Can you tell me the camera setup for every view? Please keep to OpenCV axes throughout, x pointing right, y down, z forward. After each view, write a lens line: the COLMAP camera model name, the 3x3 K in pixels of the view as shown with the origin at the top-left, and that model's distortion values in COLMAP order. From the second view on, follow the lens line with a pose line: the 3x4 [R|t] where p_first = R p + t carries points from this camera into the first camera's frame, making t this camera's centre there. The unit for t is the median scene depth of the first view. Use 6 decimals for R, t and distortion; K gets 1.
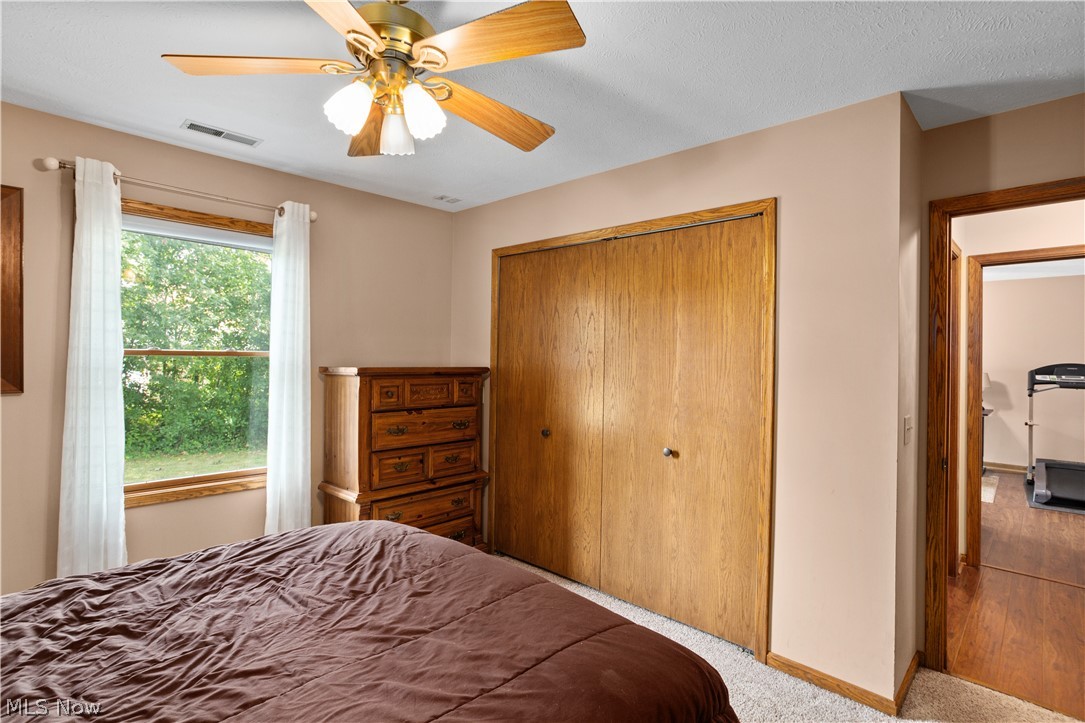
lens RADIAL K [[543.2, 0, 542.5], [0, 543.2, 361.0], [0, 0, 1]] dist [-0.021047, 0.013017]
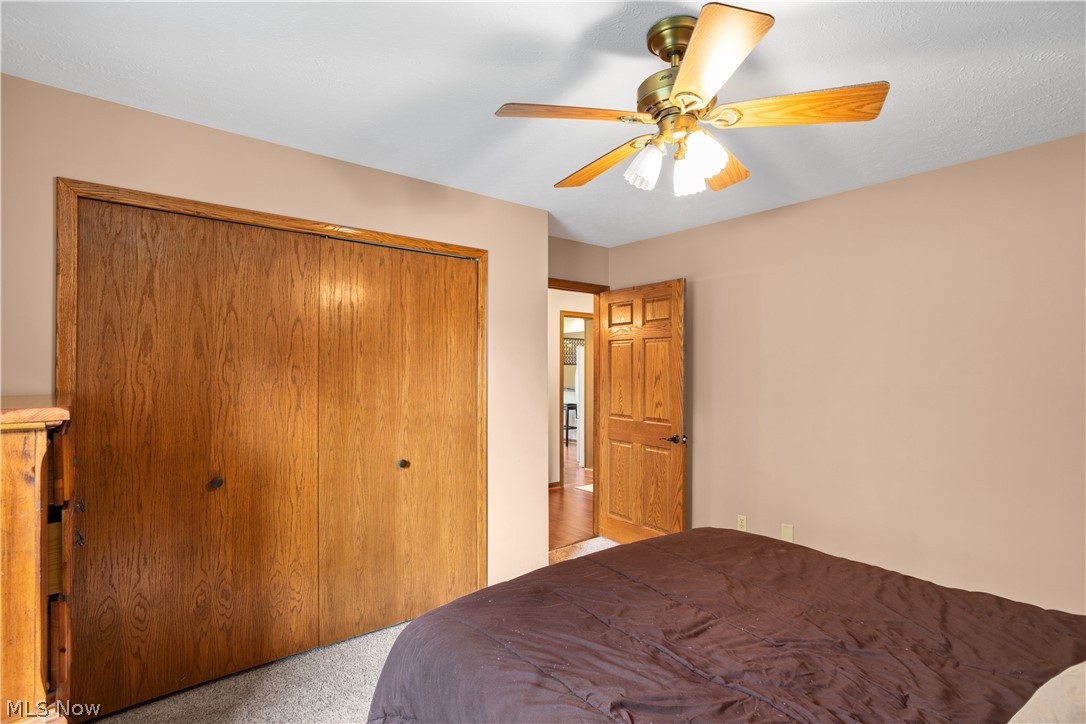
lens RADIAL K [[543.7, 0, 544.3], [0, 543.7, 364.1], [0, 0, 1]] dist [-0.021047, 0.013017]
pose [[0.129602, -0.008578, 0.991529, -0.752828], [0.000720, 0.999963, 0.008556, -0.030334], [-0.991566, -0.000395, 0.129603, 0.591318]]
